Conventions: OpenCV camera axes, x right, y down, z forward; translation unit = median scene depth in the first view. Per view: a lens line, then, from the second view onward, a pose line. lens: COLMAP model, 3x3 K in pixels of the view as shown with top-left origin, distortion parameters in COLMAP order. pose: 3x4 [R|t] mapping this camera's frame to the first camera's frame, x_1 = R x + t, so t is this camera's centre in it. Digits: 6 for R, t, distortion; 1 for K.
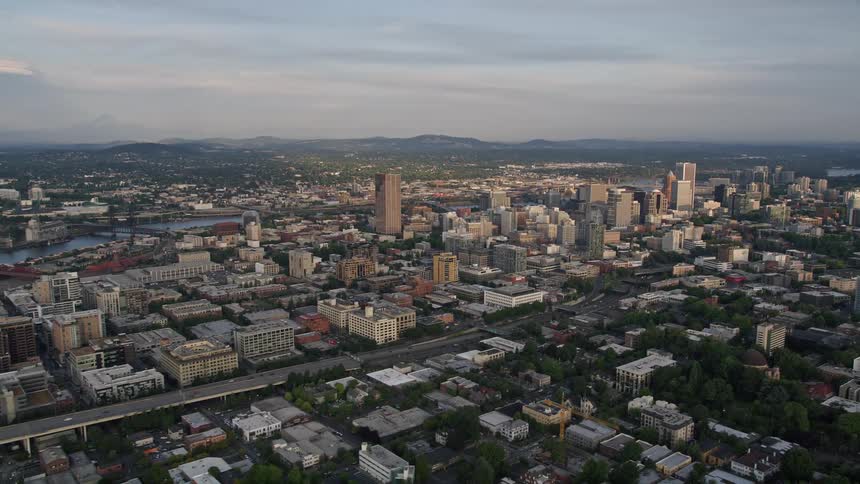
lens RADIAL K [[768.9, 0, 430.0], [0, 768.9, 242.0], [0, 0, 1]] dist [-0.061008, 0.151855]
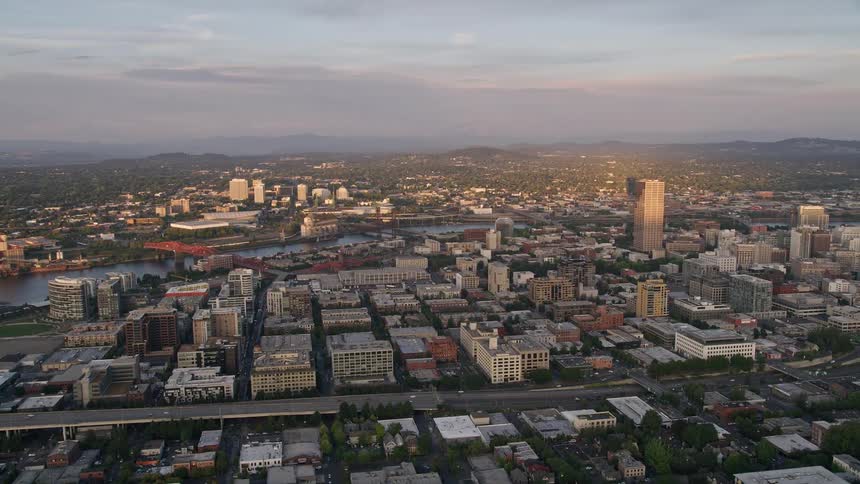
lens RADIAL K [[768.9, 0, 430.0], [0, 768.9, 242.0], [0, 0, 1]] dist [-0.061008, 0.151855]
pose [[0.864518, 0.057996, -0.499245, 0.305385], [-0.061921, 0.998043, 0.008714, -0.025110], [0.498773, 0.023380, 0.866417, 0.258849]]
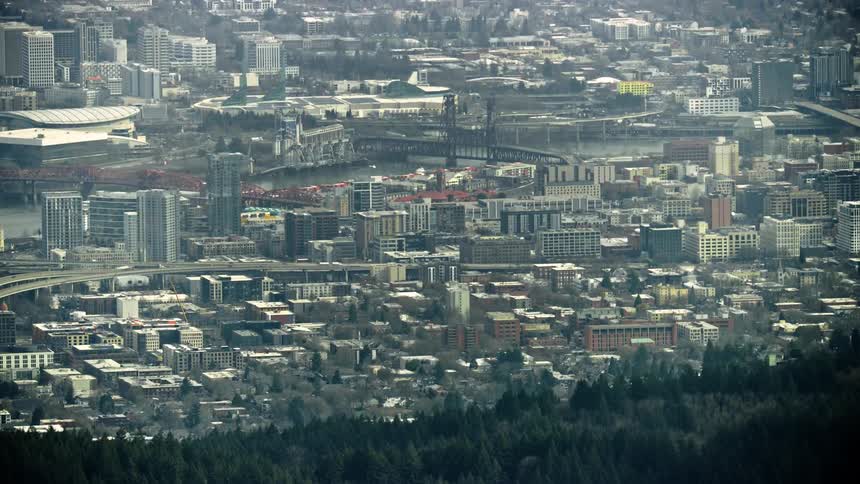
lens RADIAL K [[768.9, 0, 430.0], [0, 768.9, 242.0], [0, 0, 1]] dist [-0.061008, 0.151855]
pose [[0.928765, 0.101402, -0.356530, -0.056016], [-0.049239, 0.987081, 0.152470, -0.006335], [0.367385, -0.124054, 0.921759, 0.124245]]
